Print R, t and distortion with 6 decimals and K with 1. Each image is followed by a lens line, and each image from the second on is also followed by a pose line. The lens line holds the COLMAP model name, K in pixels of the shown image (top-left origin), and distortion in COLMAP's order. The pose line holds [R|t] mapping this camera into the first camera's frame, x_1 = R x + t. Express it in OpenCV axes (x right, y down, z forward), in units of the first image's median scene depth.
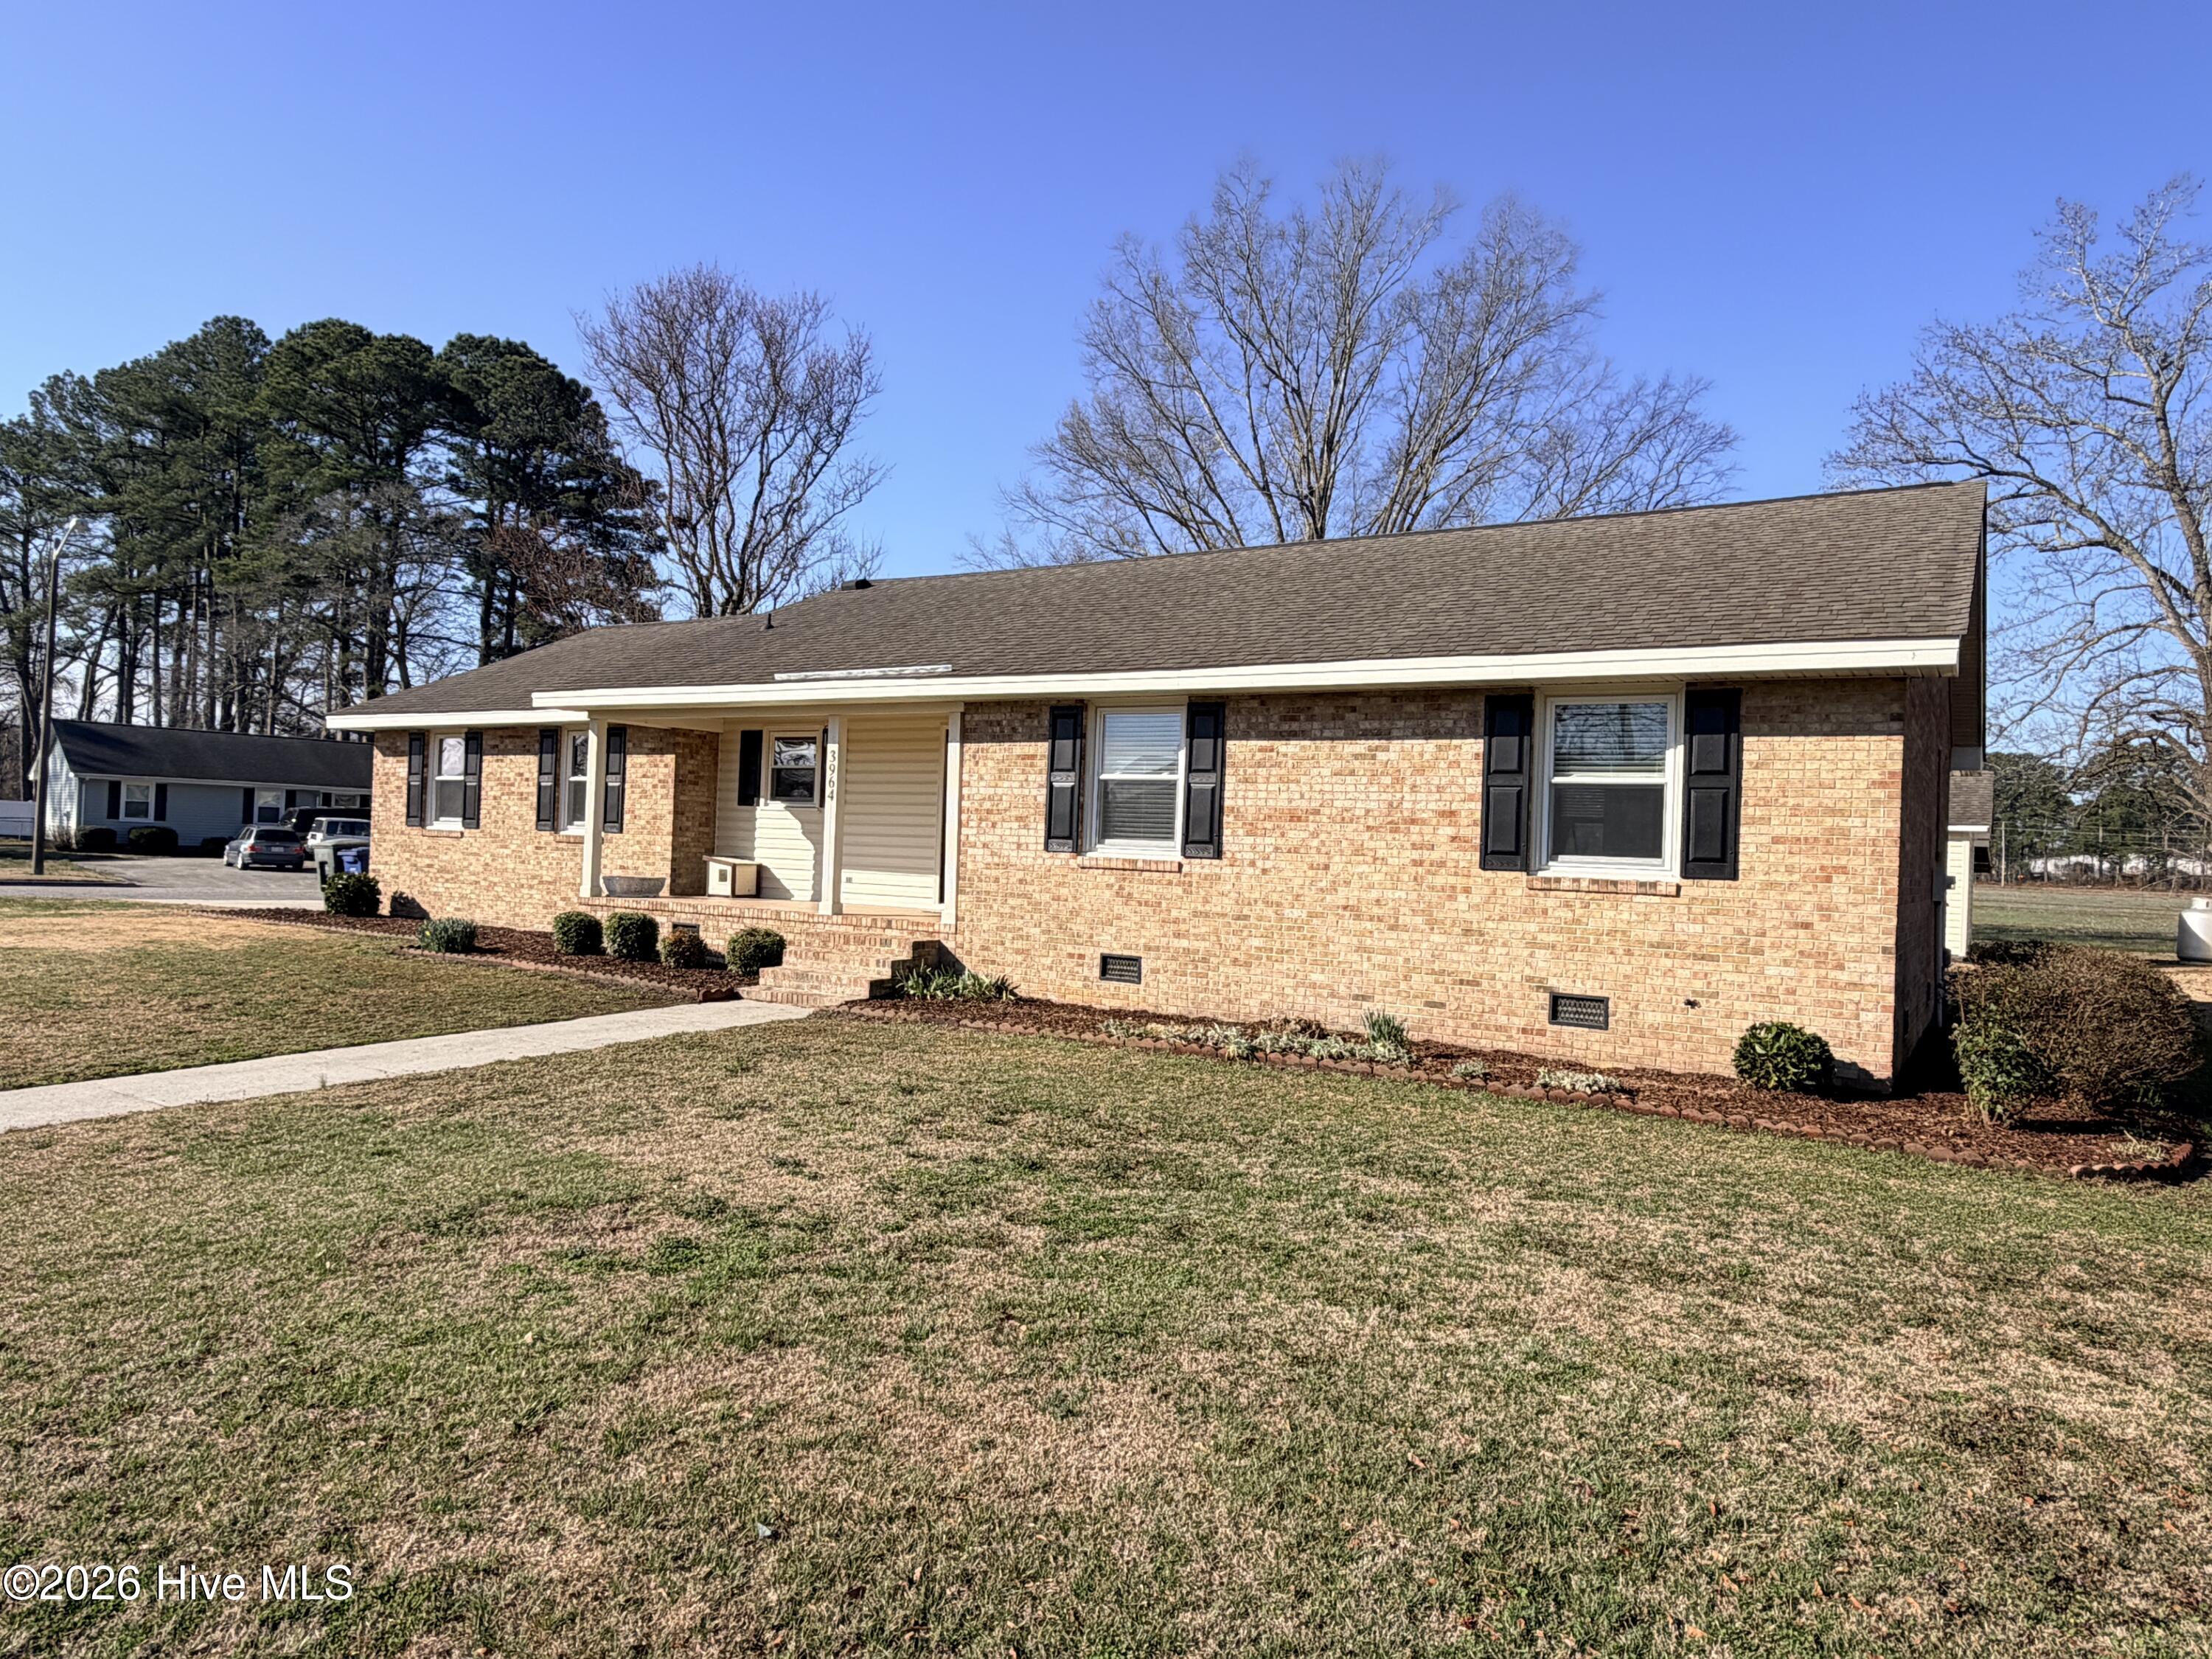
lens RADIAL K [[1426.1, 0, 1107.9], [0, 1426.1, 832.2], [0, 0, 1]] dist [-0.003243, 0.004158]
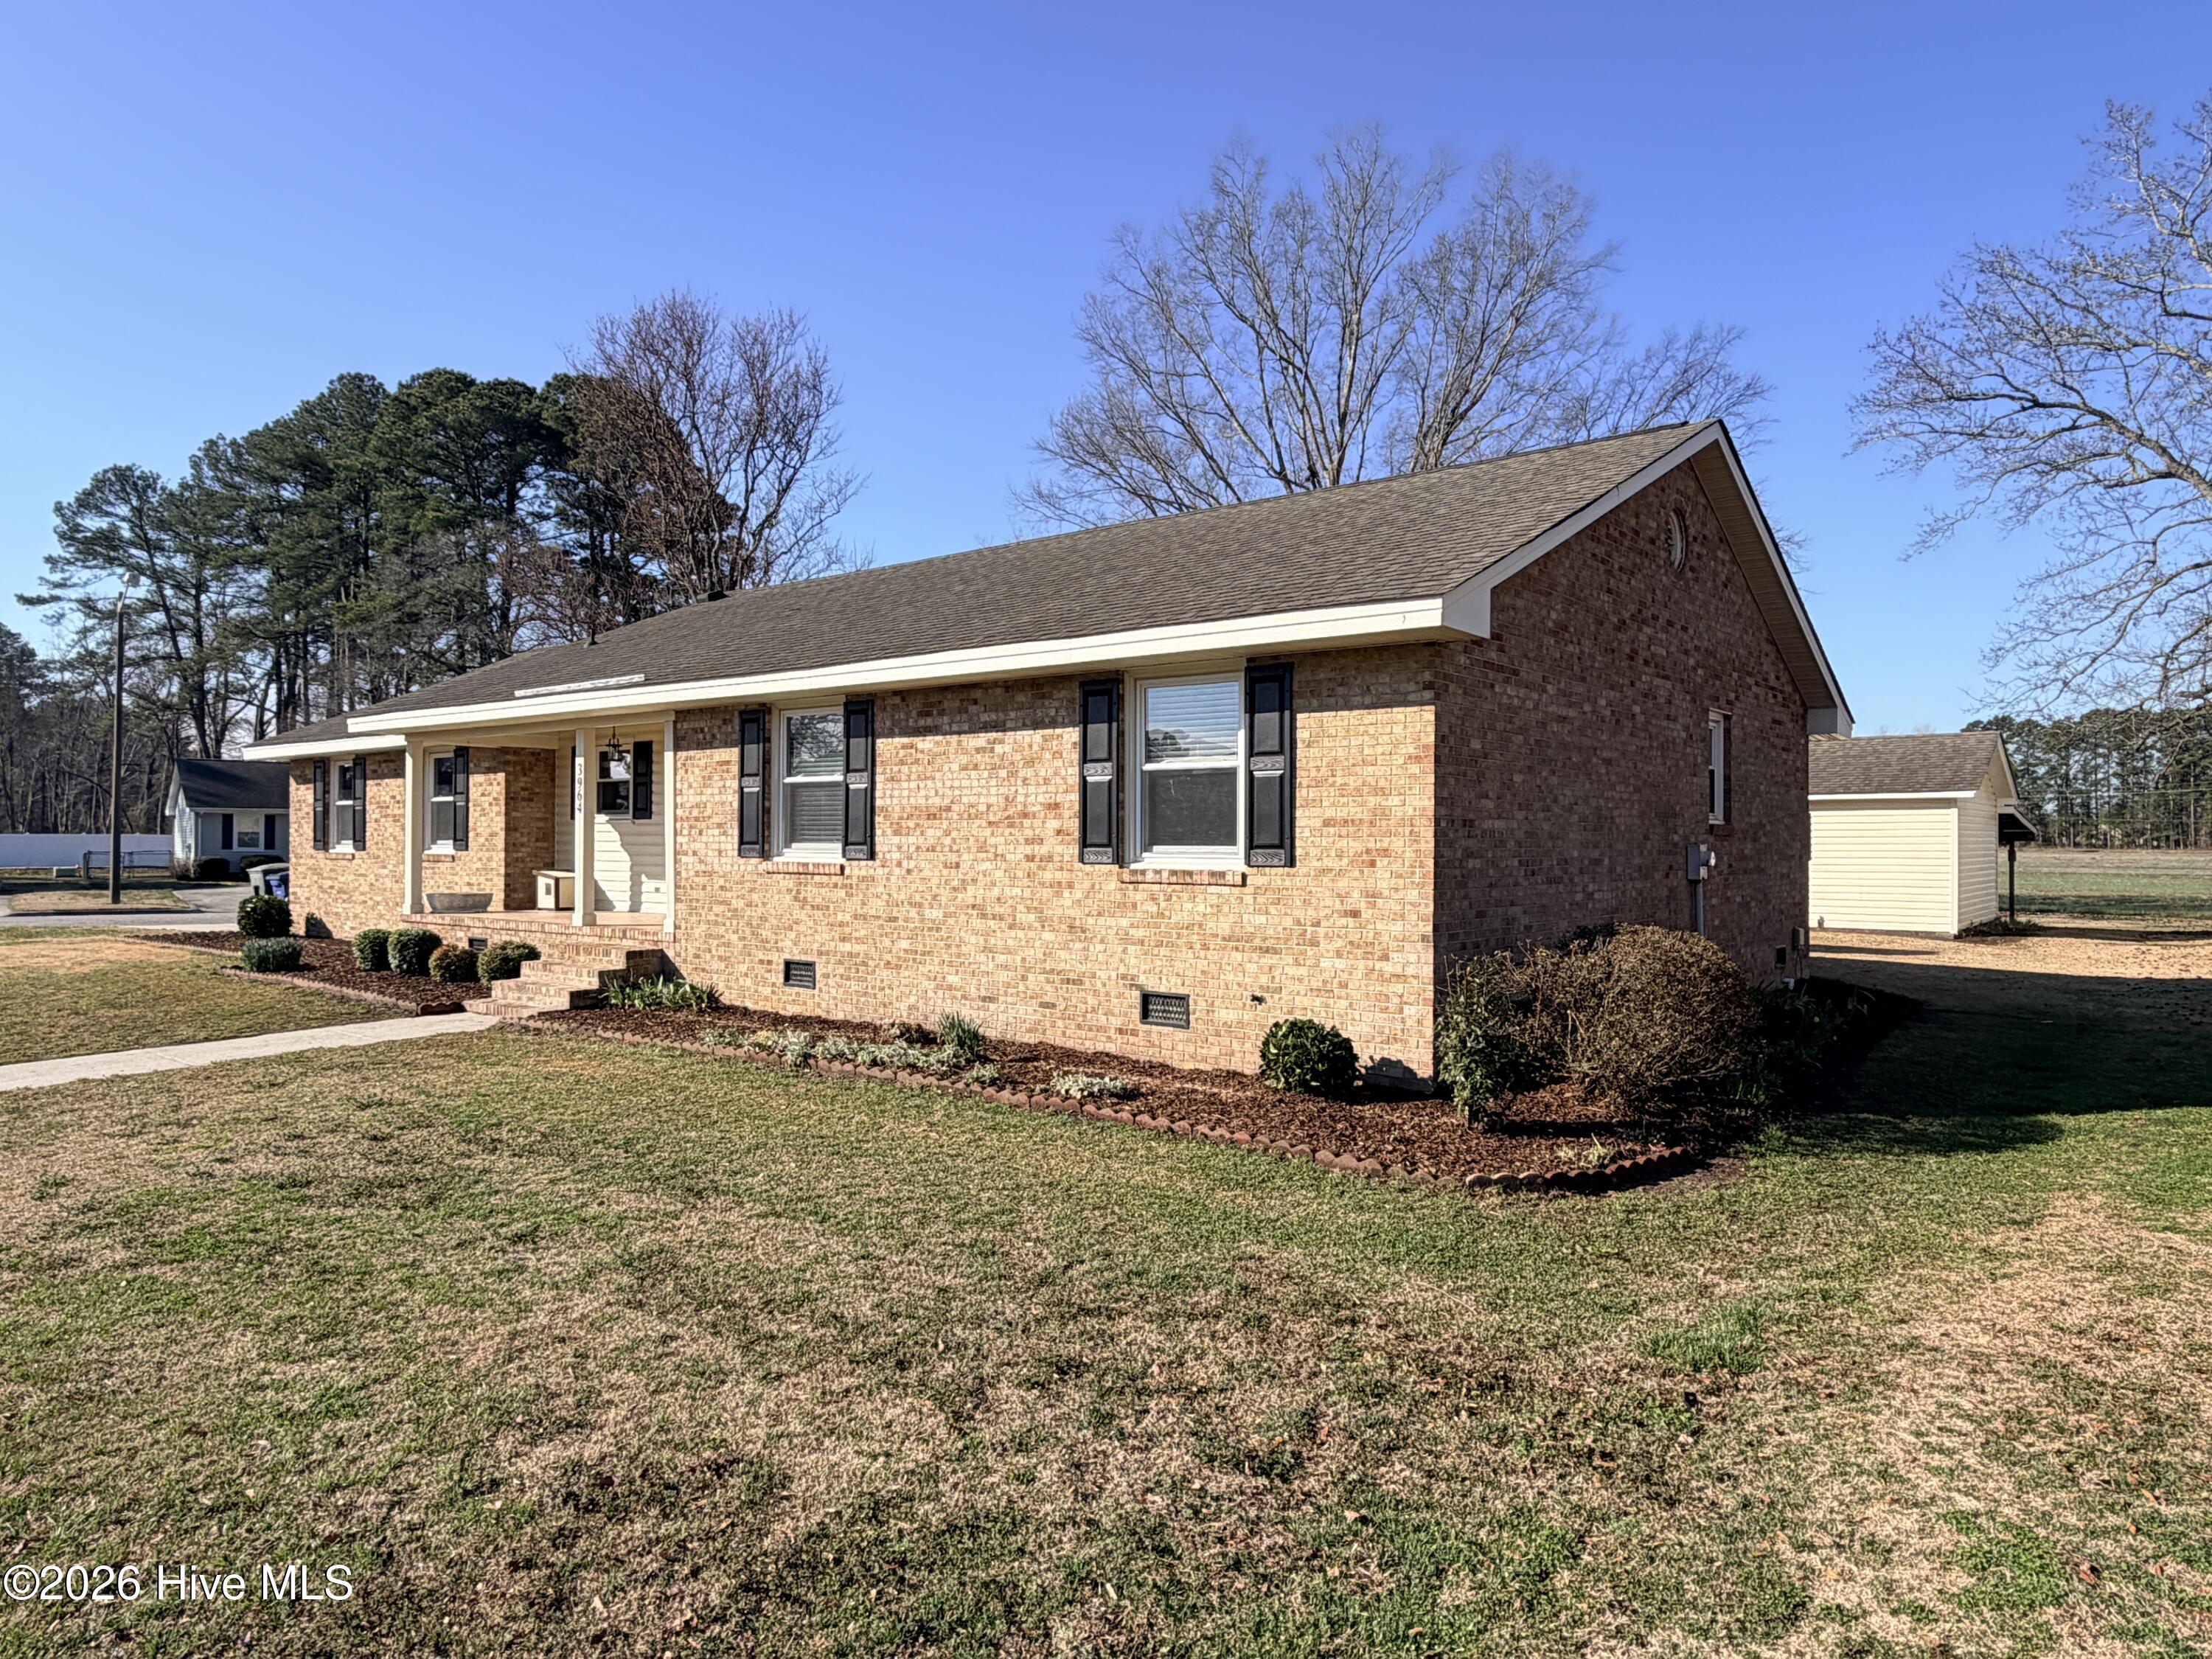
lens RADIAL K [[1426.1, 0, 1103.7], [0, 1426.1, 828.7], [0, 0, 1]] dist [-0.003243, 0.004158]
pose [[0.992579, -0.035207, -0.116393, 0.314983], [0.035140, 0.999379, -0.002629, 0.004824], [0.116413, -0.001480, 0.993200, 0.041522]]
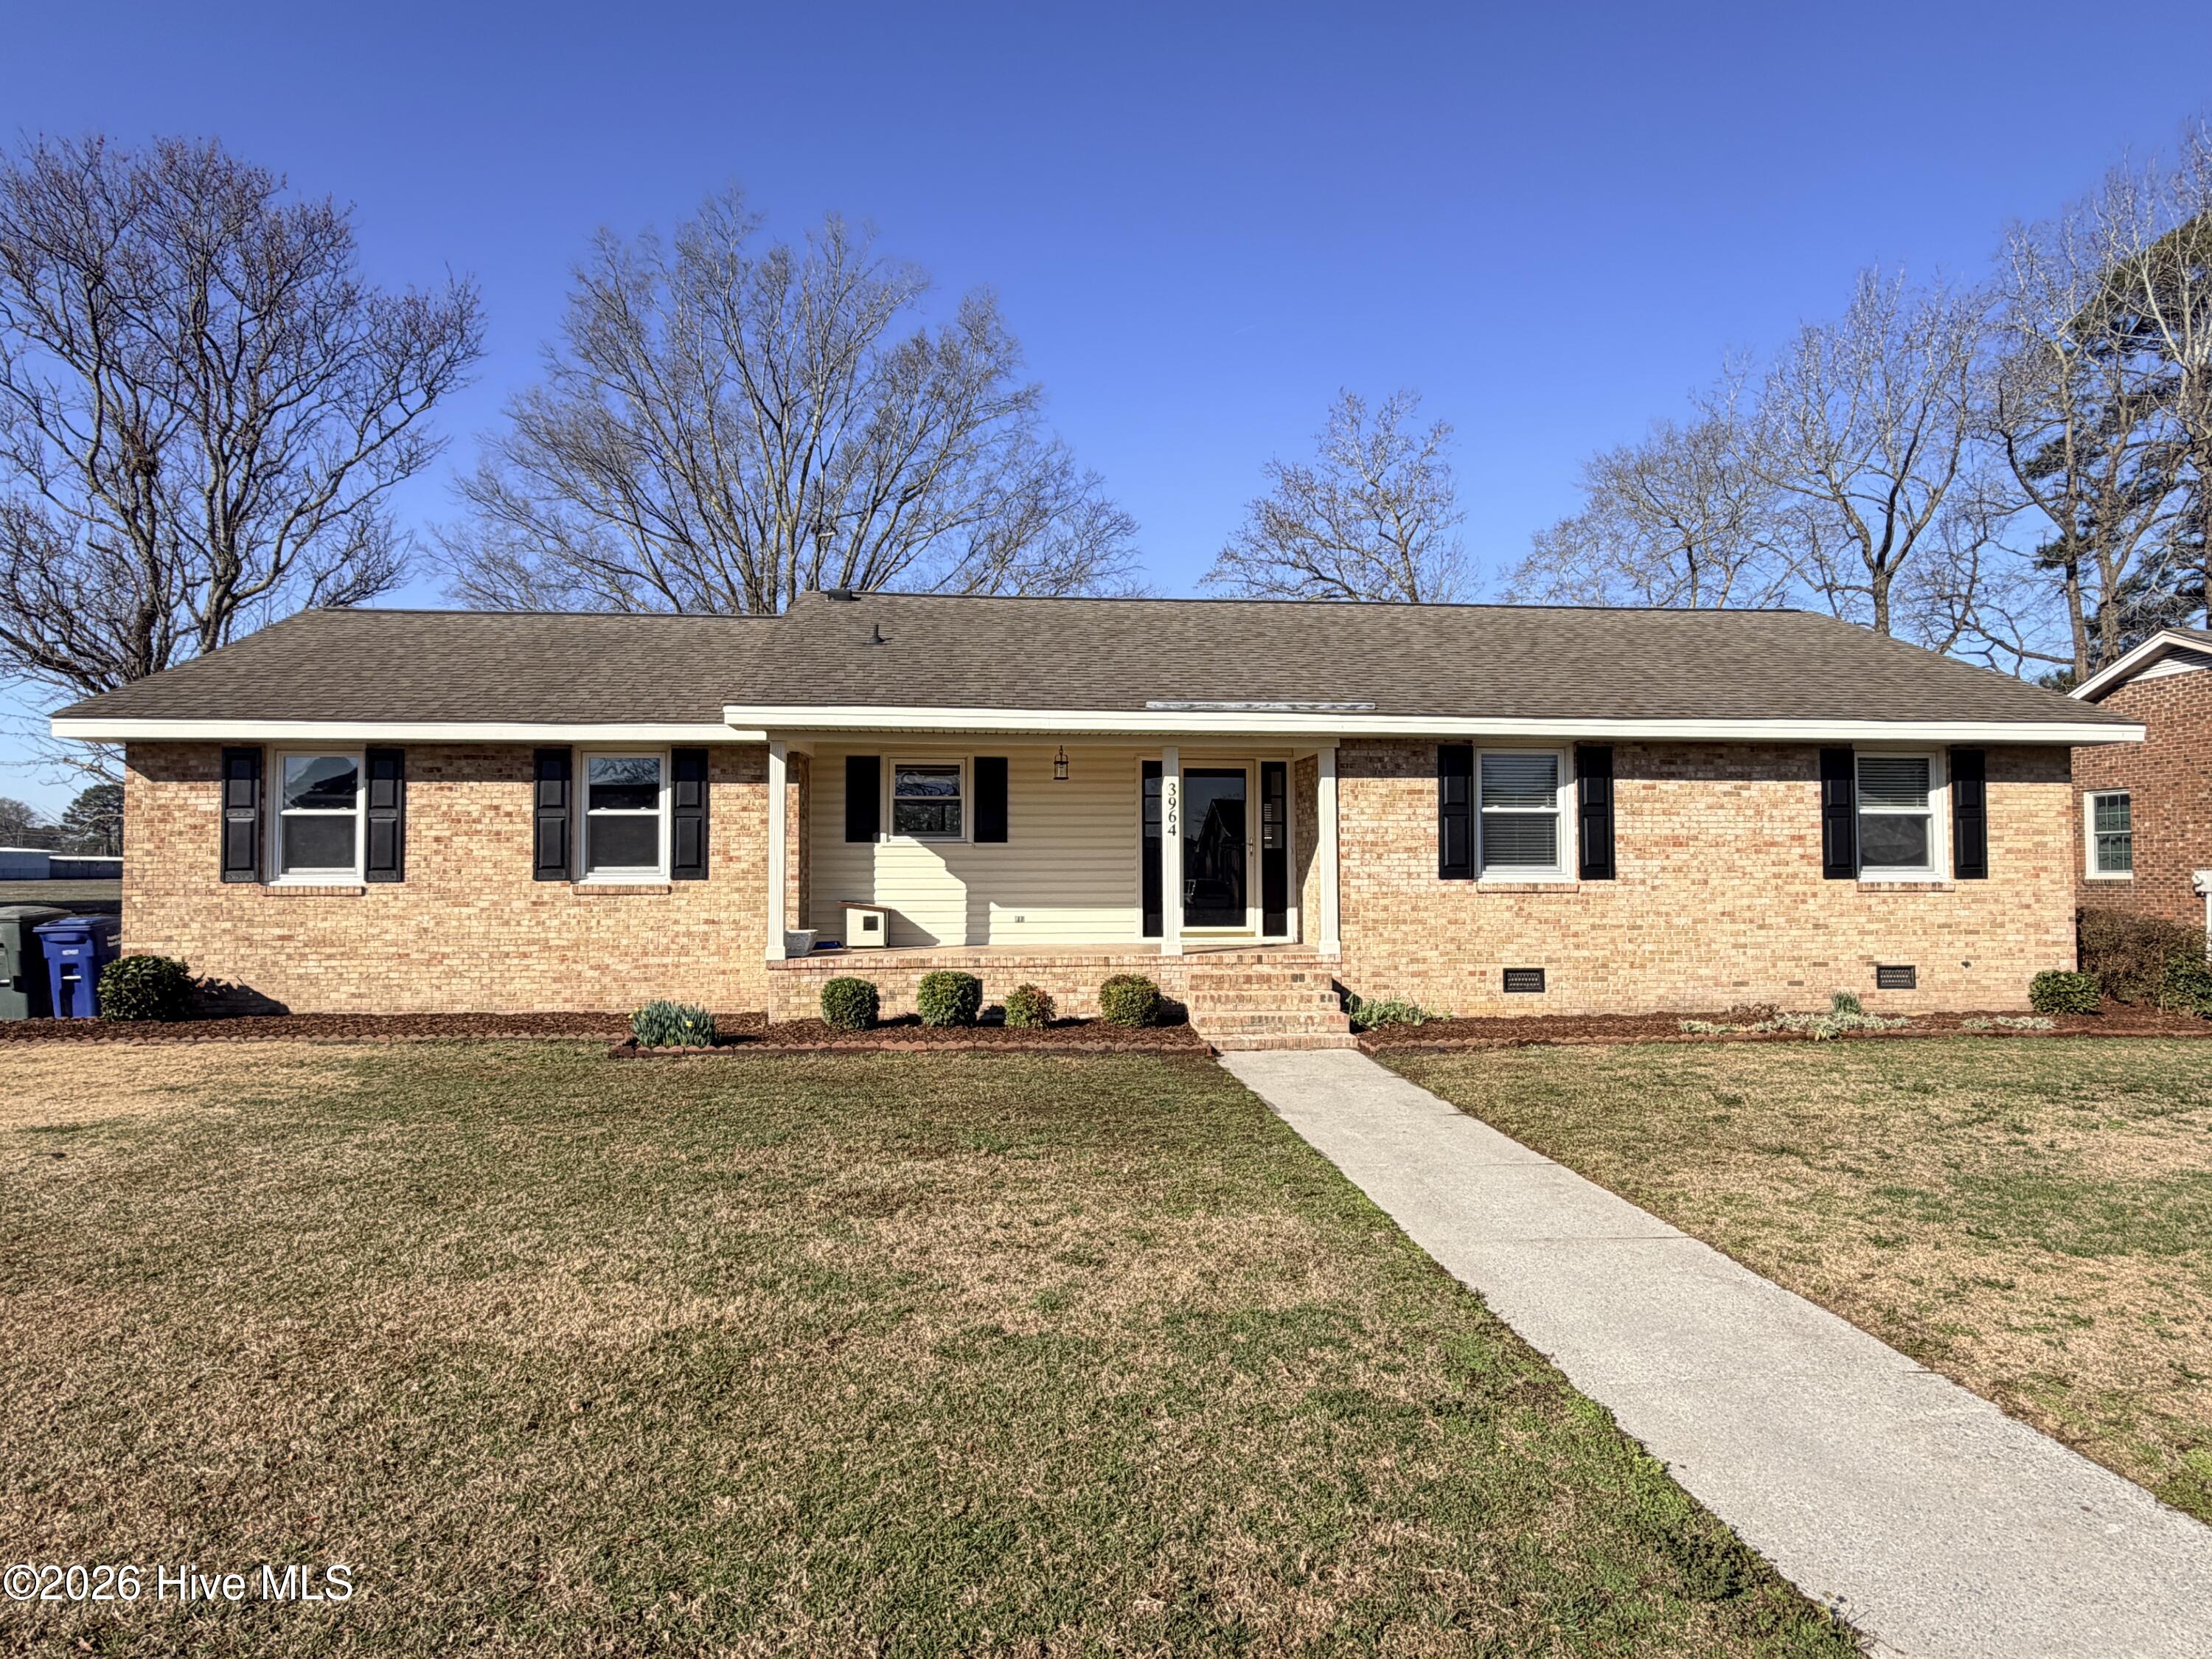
lens RADIAL K [[1261.3, 0, 1108.5], [0, 1261.3, 835.2], [0, 0, 1]] dist [-0.005243, -0.002648]
pose [[0.789437, -0.018548, 0.613551, -0.804076], [0.024670, 0.999694, -0.001521, -0.024011], [-0.613335, 0.016337, 0.789654, 0.387386]]
